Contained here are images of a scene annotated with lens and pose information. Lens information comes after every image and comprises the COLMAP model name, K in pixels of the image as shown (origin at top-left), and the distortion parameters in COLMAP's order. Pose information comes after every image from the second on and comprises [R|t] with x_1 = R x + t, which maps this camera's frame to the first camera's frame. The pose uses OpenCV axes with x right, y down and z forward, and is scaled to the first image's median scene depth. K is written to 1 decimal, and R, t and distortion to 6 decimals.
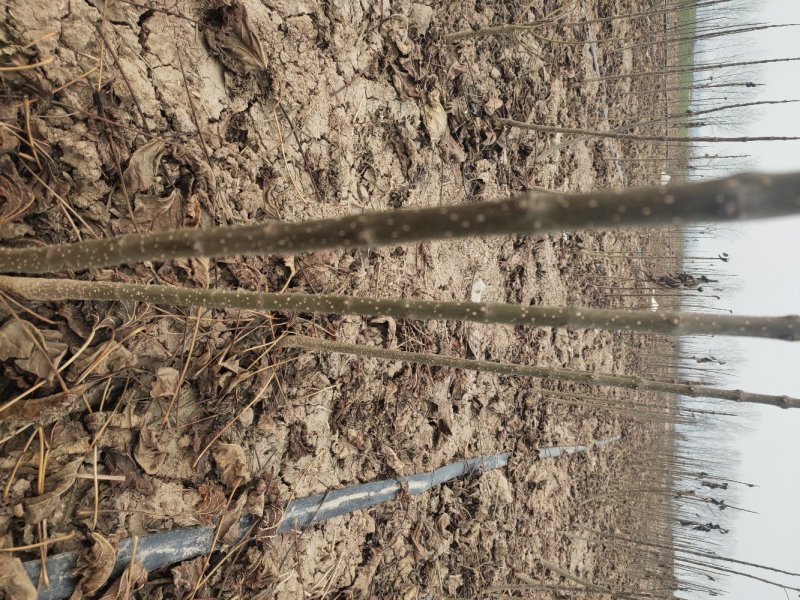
lens RADIAL K [[591.5, 0, 400.0], [0, 591.5, 300.0], [0, 0, 1]] dist [0.063575, -0.073693]
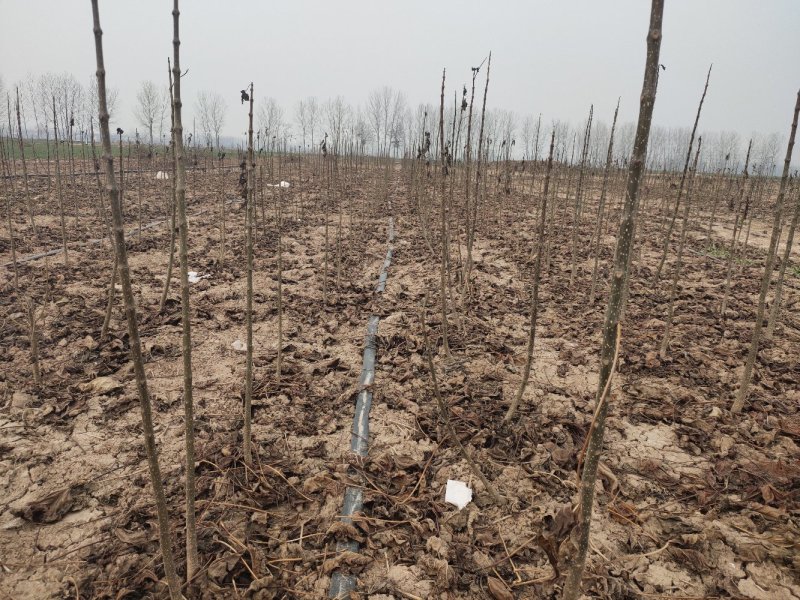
lens RADIAL K [[591.5, 0, 400.0], [0, 591.5, 300.0], [0, 0, 1]] dist [0.063575, -0.073693]
pose [[-0.077462, -0.979290, 0.187060, -0.061358], [0.983007, -0.043699, 0.178292, 0.136546], [-0.166425, 0.197692, 0.966033, -0.496741]]
